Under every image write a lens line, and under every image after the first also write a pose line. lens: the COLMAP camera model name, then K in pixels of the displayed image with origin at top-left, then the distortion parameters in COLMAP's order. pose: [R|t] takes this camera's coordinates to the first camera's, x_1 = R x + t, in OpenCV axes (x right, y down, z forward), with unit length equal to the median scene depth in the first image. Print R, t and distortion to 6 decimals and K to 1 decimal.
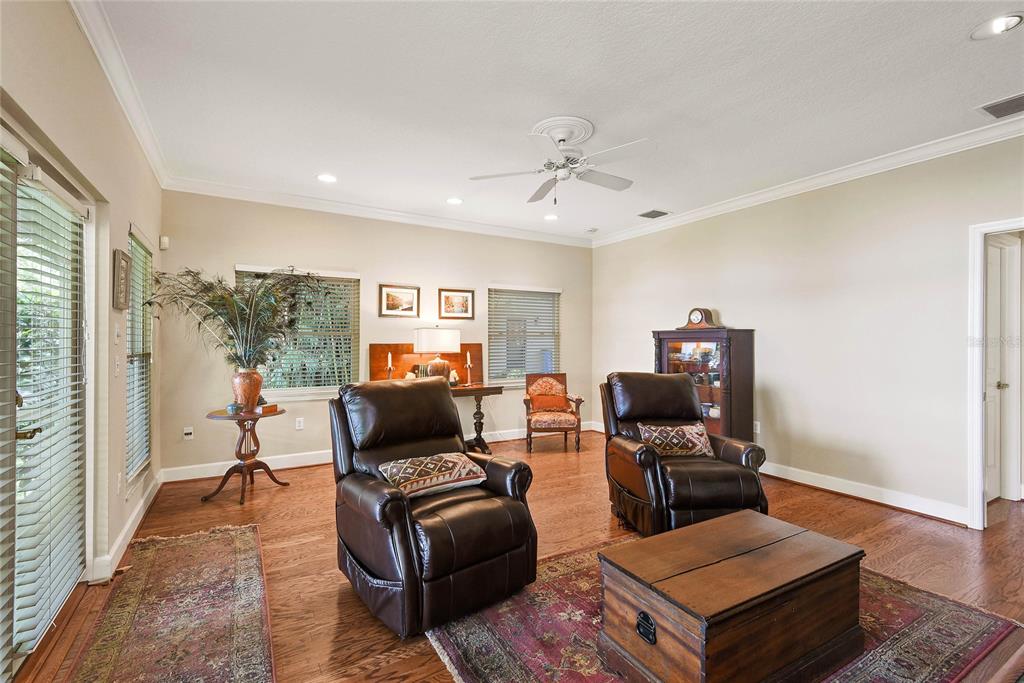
lens RADIAL K [[470.5, 0, 513.6], [0, 470.5, 336.8], [0, 0, 1]] dist [0.001251, -0.000018]
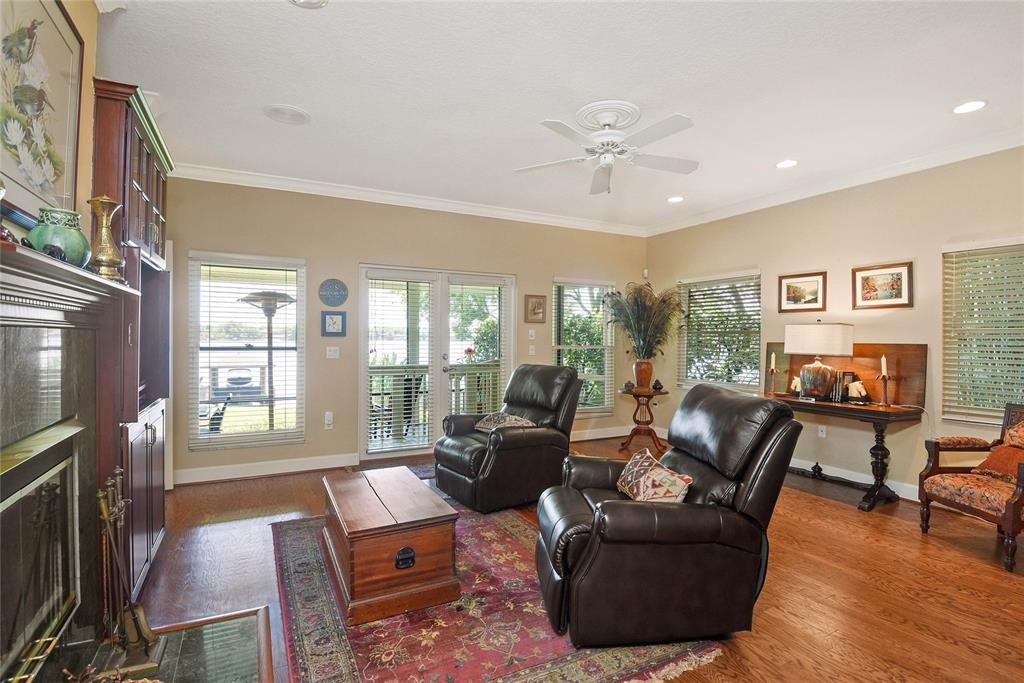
lens RADIAL K [[489.5, 0, 504.3], [0, 489.5, 344.3], [0, 0, 1]] dist [-0.032761, -0.003419]
pose [[-0.081980, 0.002514, -0.996631, 0.644896], [-0.011584, 0.999927, 0.003476, 0.019518], [0.996567, 0.011830, -0.081945, 0.532904]]
